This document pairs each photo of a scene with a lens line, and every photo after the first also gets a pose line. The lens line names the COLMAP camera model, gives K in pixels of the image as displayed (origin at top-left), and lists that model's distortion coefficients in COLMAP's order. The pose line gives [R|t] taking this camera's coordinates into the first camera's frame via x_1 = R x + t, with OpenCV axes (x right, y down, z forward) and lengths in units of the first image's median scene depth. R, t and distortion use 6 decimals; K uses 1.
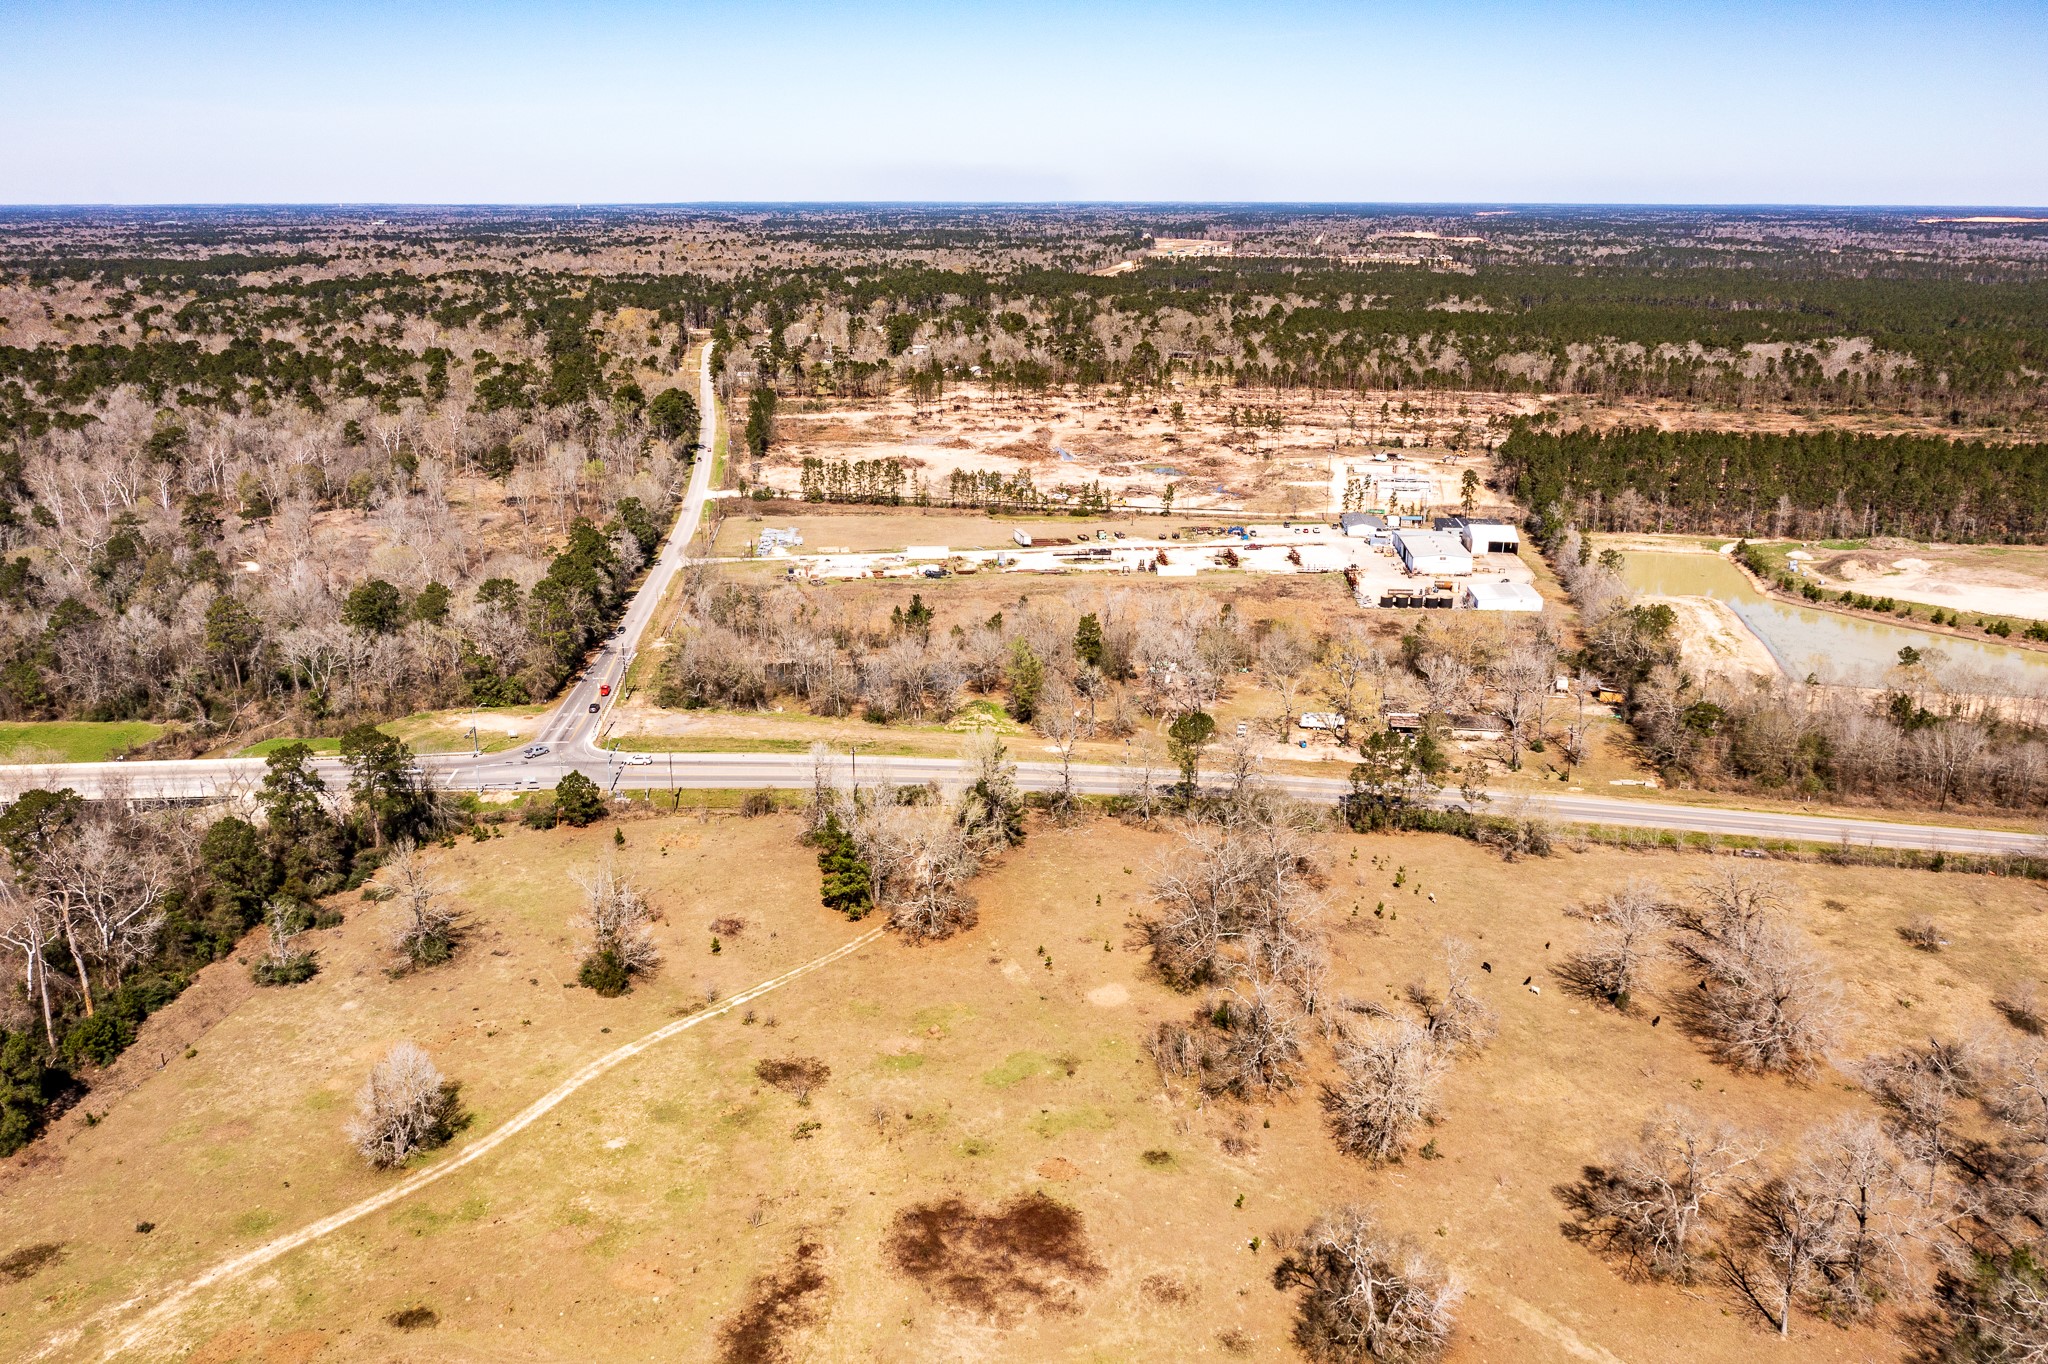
lens RADIAL K [[1634.3, 0, 1024.0], [0, 1634.3, 682.0], [0, 0, 1]] dist [-0.009662, -0.000381]
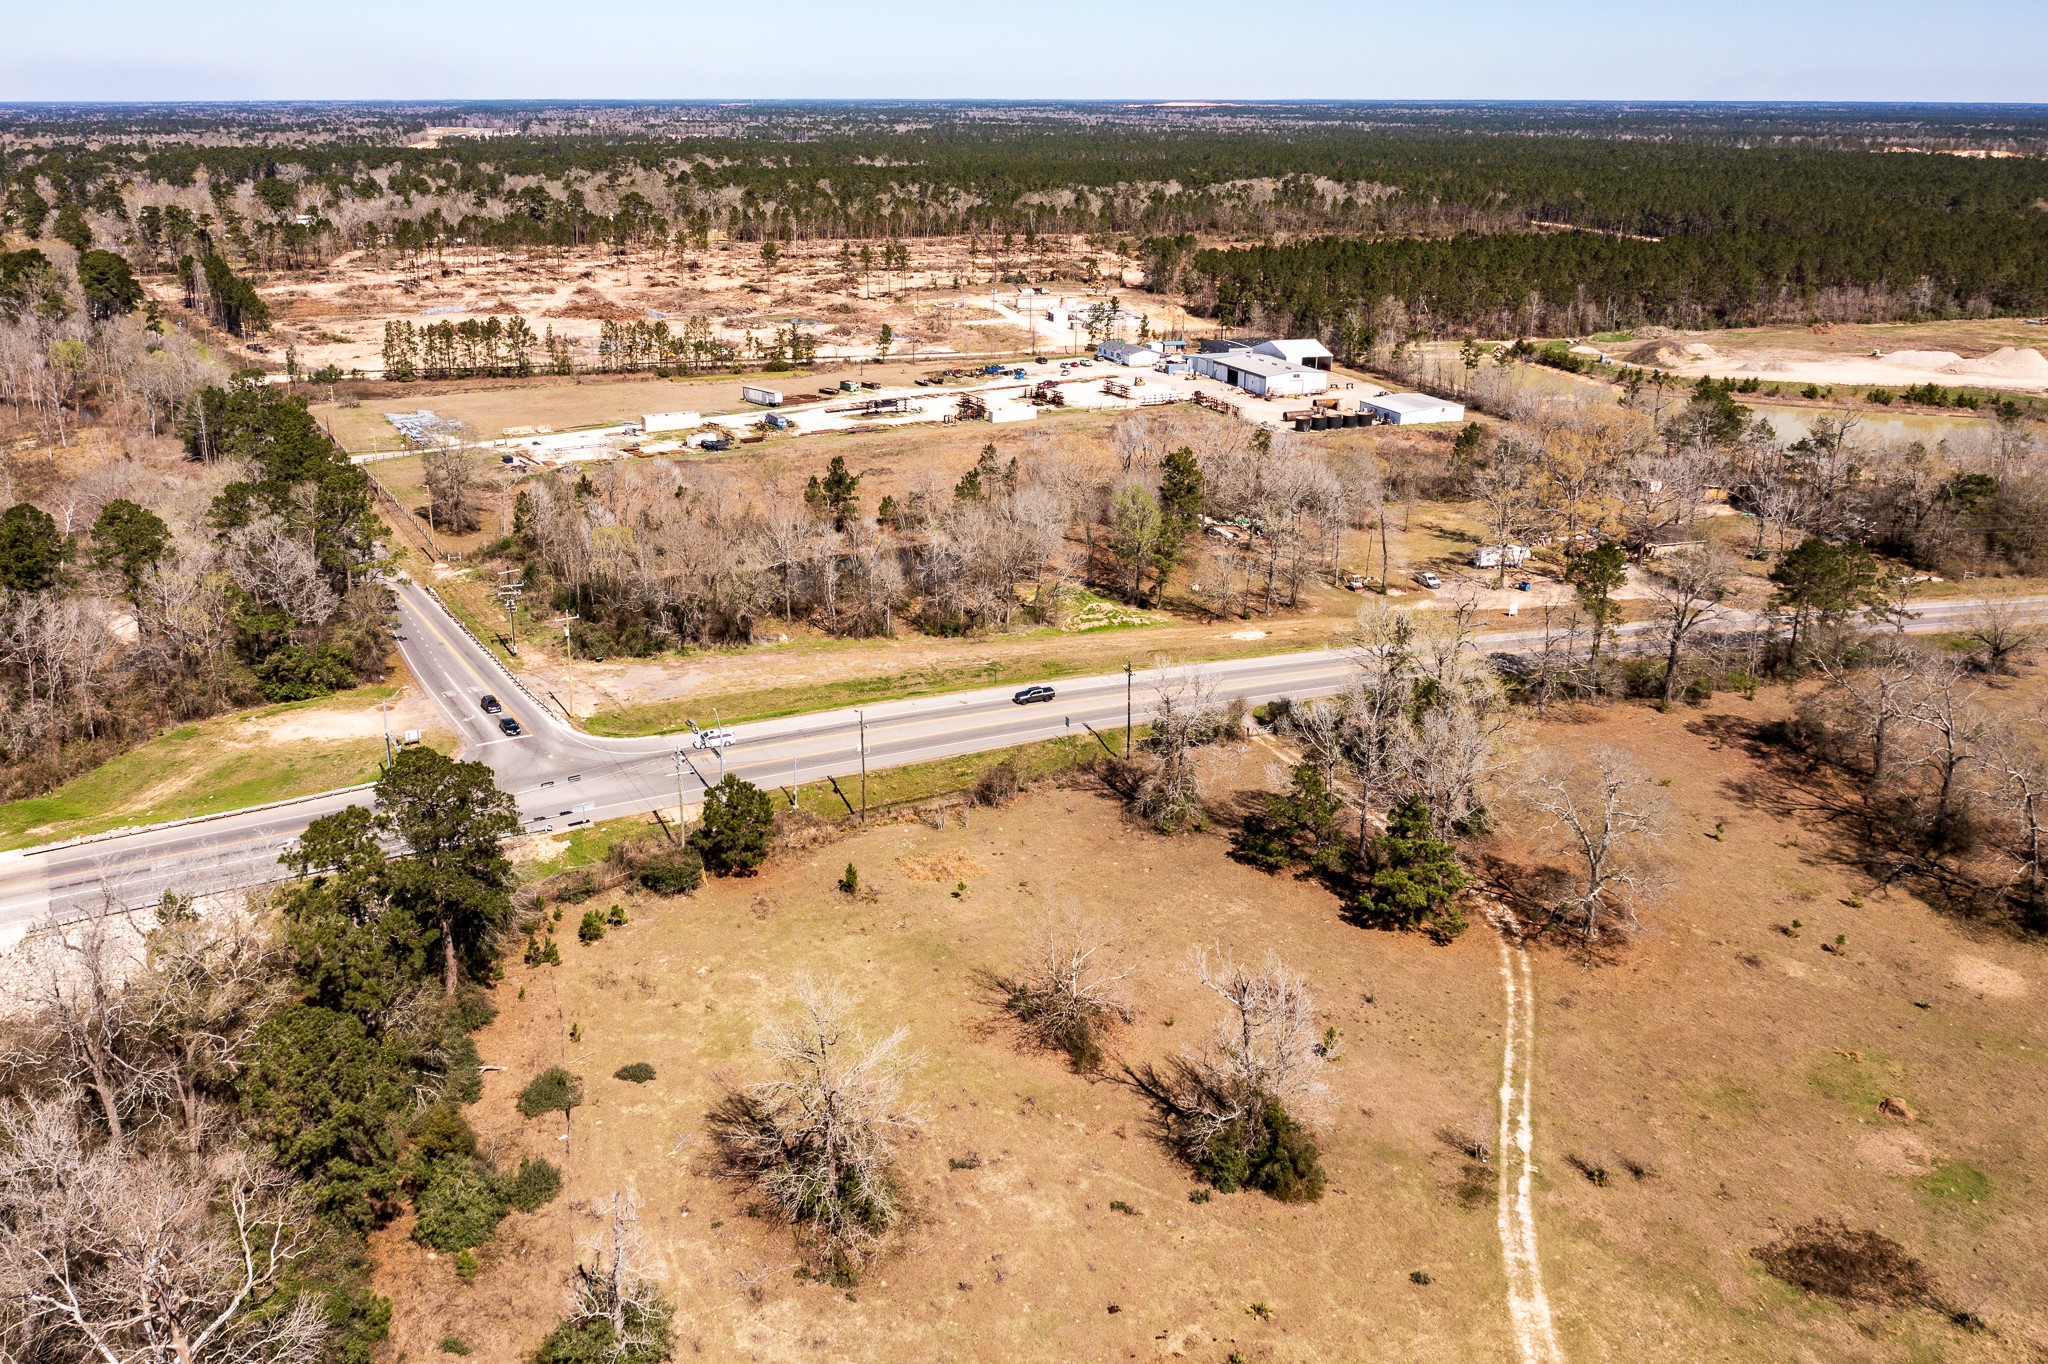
lens RADIAL K [[1667.1, 0, 981.3], [0, 1667.1, 581.2], [0, 0, 1]] dist [-0.015097, 0.002810]
pose [[0.909897, -0.117916, 0.397722, -0.199545], [0.119898, 0.992585, 0.019979, -0.005400], [-0.397129, 0.029508, 0.917288, 0.219993]]
